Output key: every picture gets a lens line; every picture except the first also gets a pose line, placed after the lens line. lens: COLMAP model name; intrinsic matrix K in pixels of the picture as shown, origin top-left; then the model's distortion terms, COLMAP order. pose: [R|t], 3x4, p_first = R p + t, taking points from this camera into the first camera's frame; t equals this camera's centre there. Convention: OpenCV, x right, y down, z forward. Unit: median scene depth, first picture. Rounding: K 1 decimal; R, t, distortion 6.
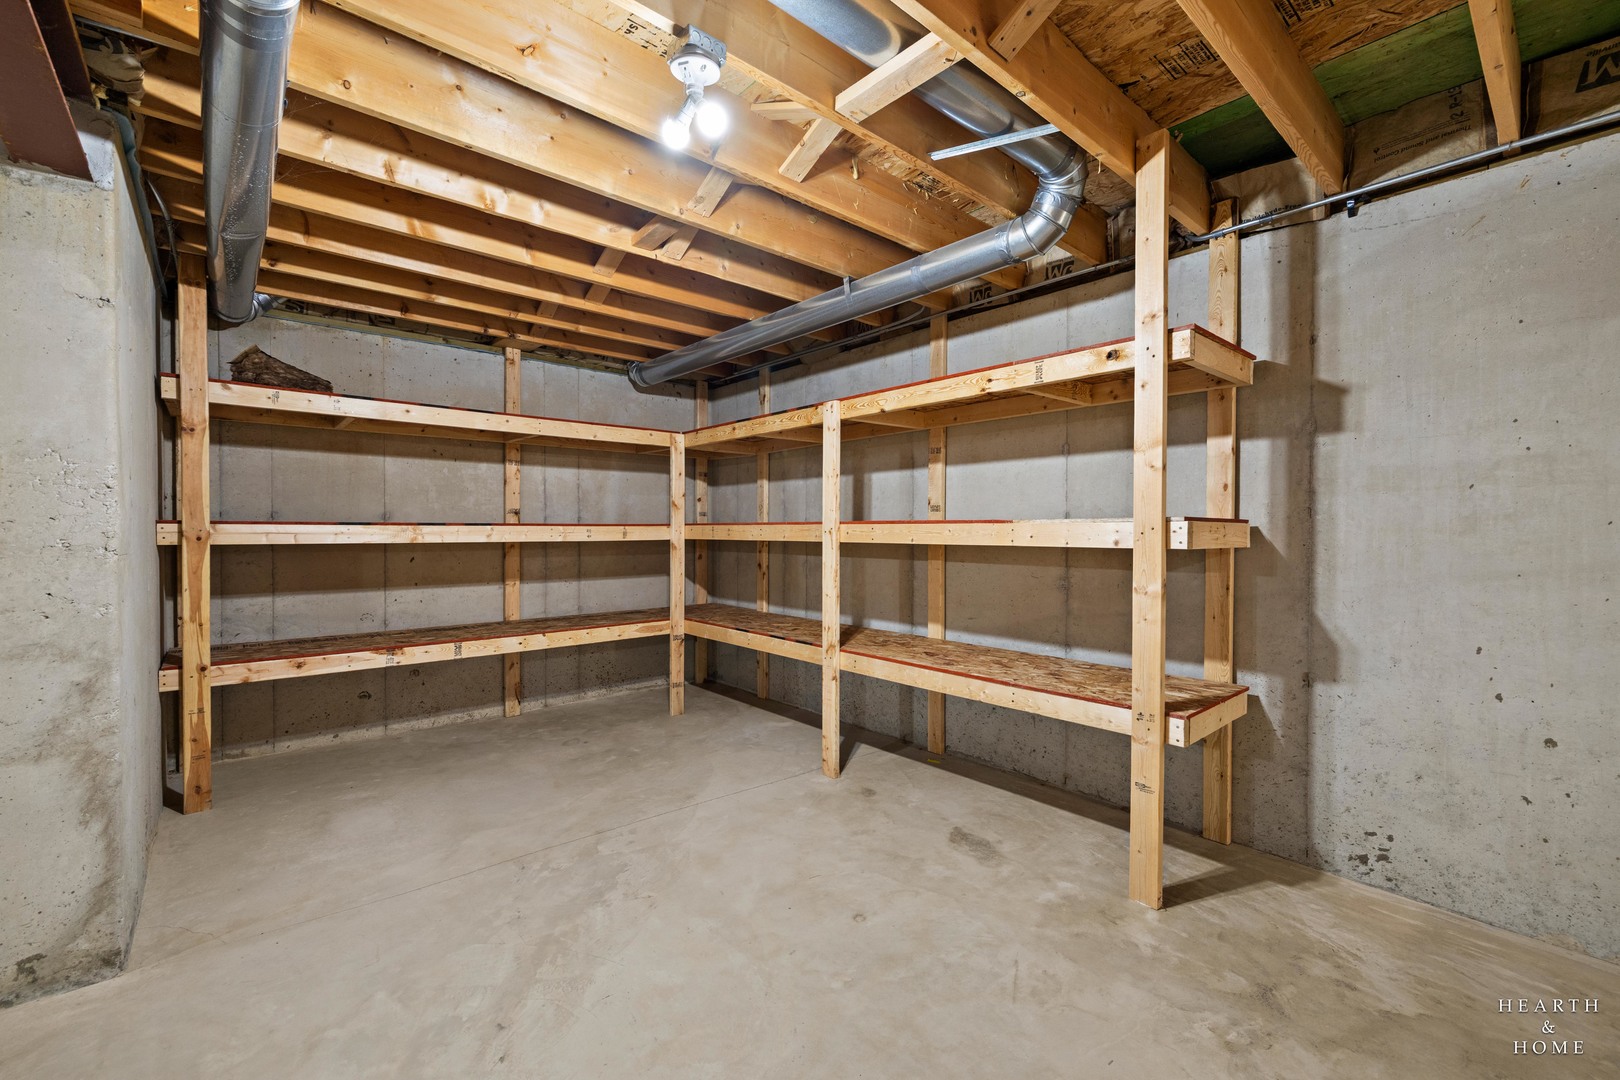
lens RADIAL K [[675.0, 0, 810.0], [0, 675.0, 540.0], [0, 0, 1]] dist [-0.000820, -0.000163]
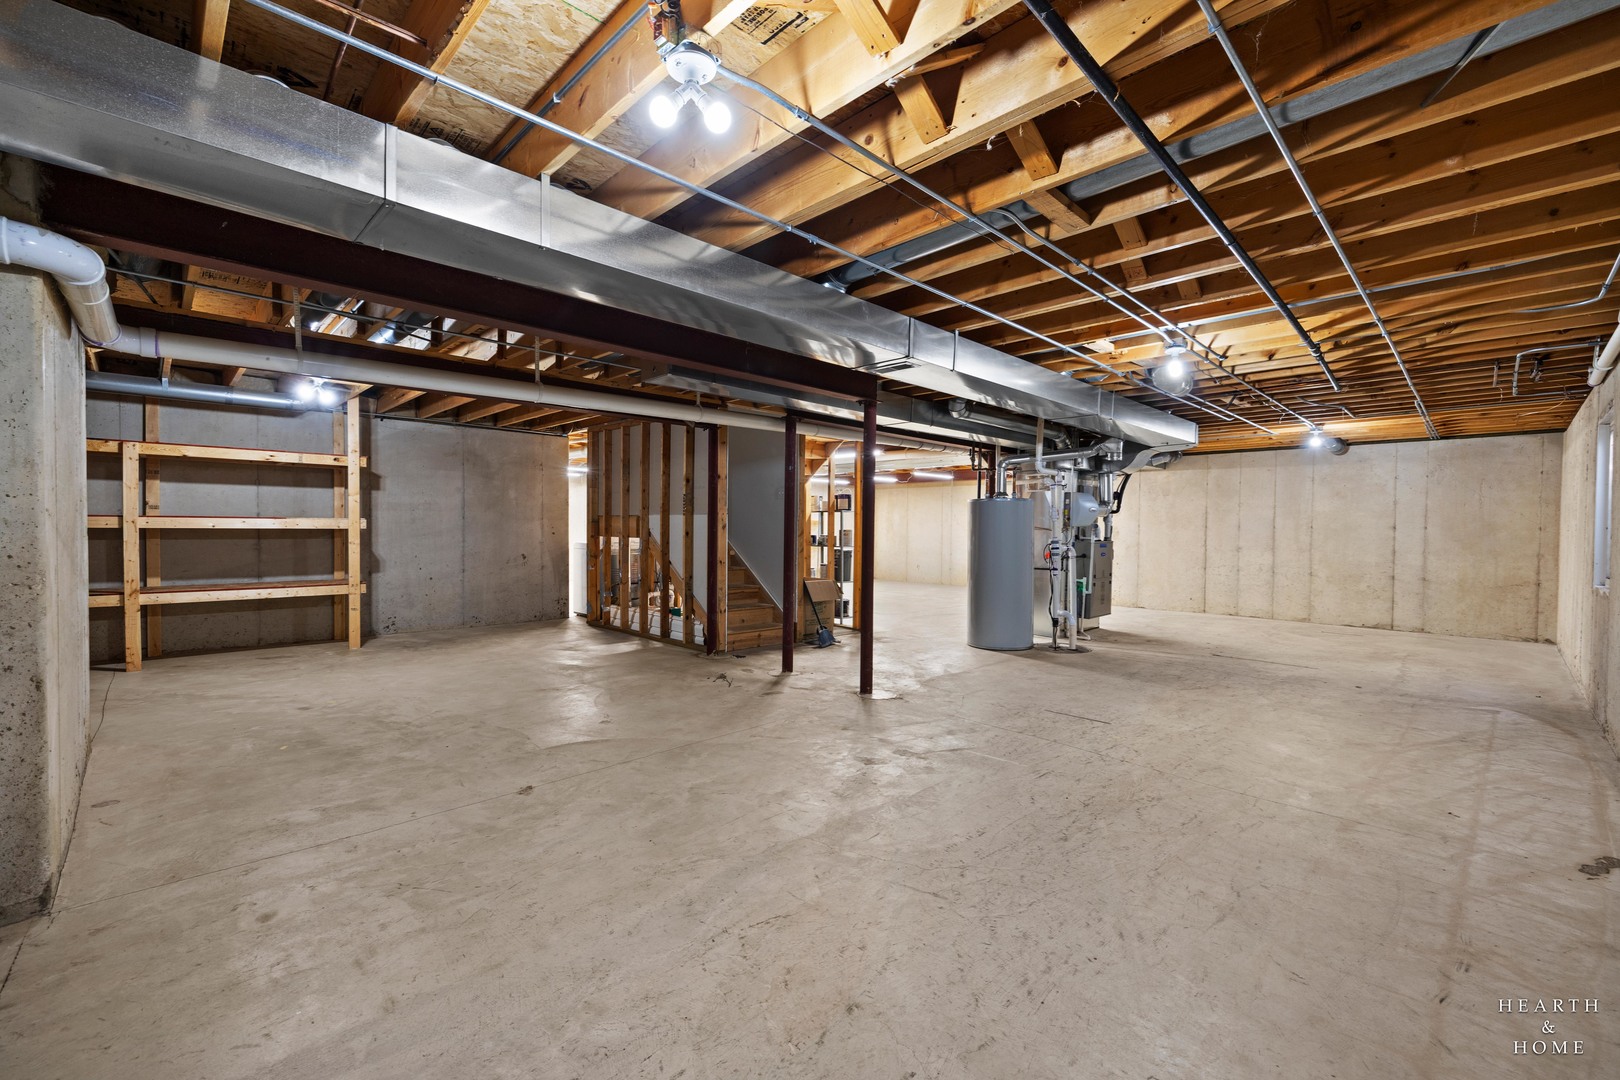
lens RADIAL K [[686.0, 0, 810.9], [0, 686.0, 524.6], [0, 0, 1]] dist [0.000641, -0.000247]
pose [[-0.065894, -0.000434, 0.997827, -2.473375], [0.005102, 0.999987, 0.000772, 0.002734], [-0.997814, 0.005141, -0.065891, -0.754888]]
